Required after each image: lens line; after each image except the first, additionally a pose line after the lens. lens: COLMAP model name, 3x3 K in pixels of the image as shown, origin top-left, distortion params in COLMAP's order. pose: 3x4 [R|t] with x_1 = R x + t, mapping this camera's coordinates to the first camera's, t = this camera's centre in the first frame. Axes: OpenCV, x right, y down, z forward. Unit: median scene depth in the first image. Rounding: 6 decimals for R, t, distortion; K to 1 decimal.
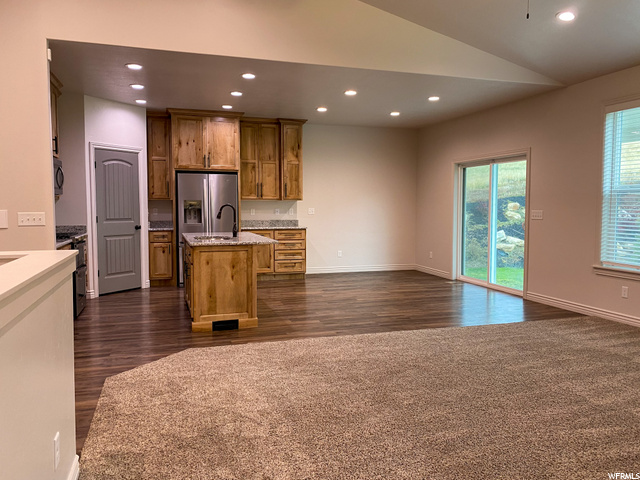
lens RADIAL K [[487.6, 0, 320.0], [0, 487.6, 240.0], [0, 0, 1]] dist [-0.004881, -0.007725]
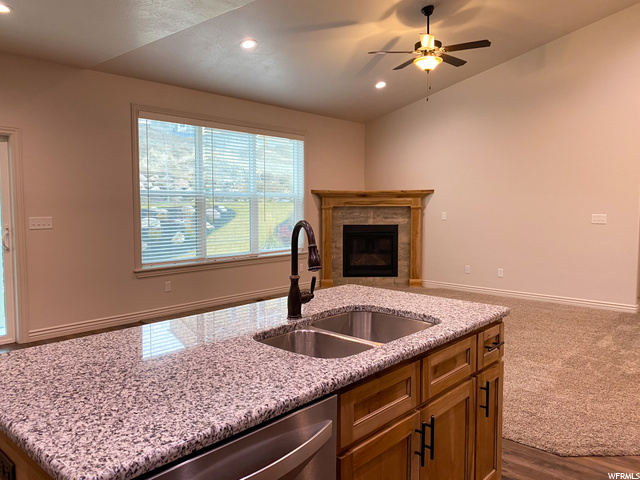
lens RADIAL K [[487.6, 0, 320.0], [0, 487.6, 240.0], [0, 0, 1]] dist [-0.004881, -0.007725]
pose [[-0.498976, -0.063874, 0.864258, -0.338671], [0.061006, 0.992217, 0.108553, -0.066354], [-0.864466, 0.106890, -0.491196, 0.831619]]
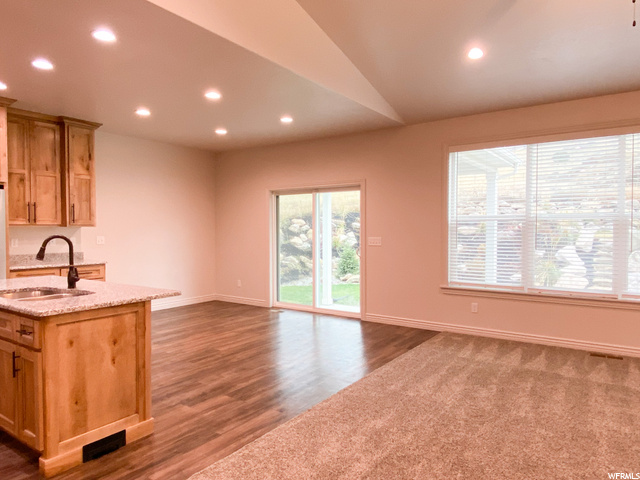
lens RADIAL K [[424.5, 0, 320.0], [0, 424.5, 240.0], [0, 0, 1]] dist [0.108247, -0.153356]
pose [[0.794238, -0.017283, 0.607361, -0.188744], [0.045208, 0.998506, -0.030705, -0.026331], [-0.605923, 0.051845, 0.793832, 0.272048]]
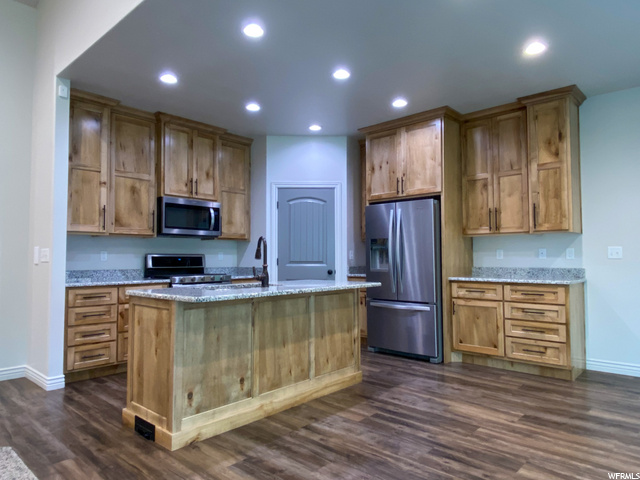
lens RADIAL K [[424.5, 0, 320.0], [0, 424.5, 240.0], [0, 0, 1]] dist [0.108247, -0.153356]
pose [[0.499323, -0.042736, -0.865362, 0.266468], [-0.056776, 0.995022, -0.081899, -0.019256], [0.864554, 0.090026, 0.494411, 0.580444]]
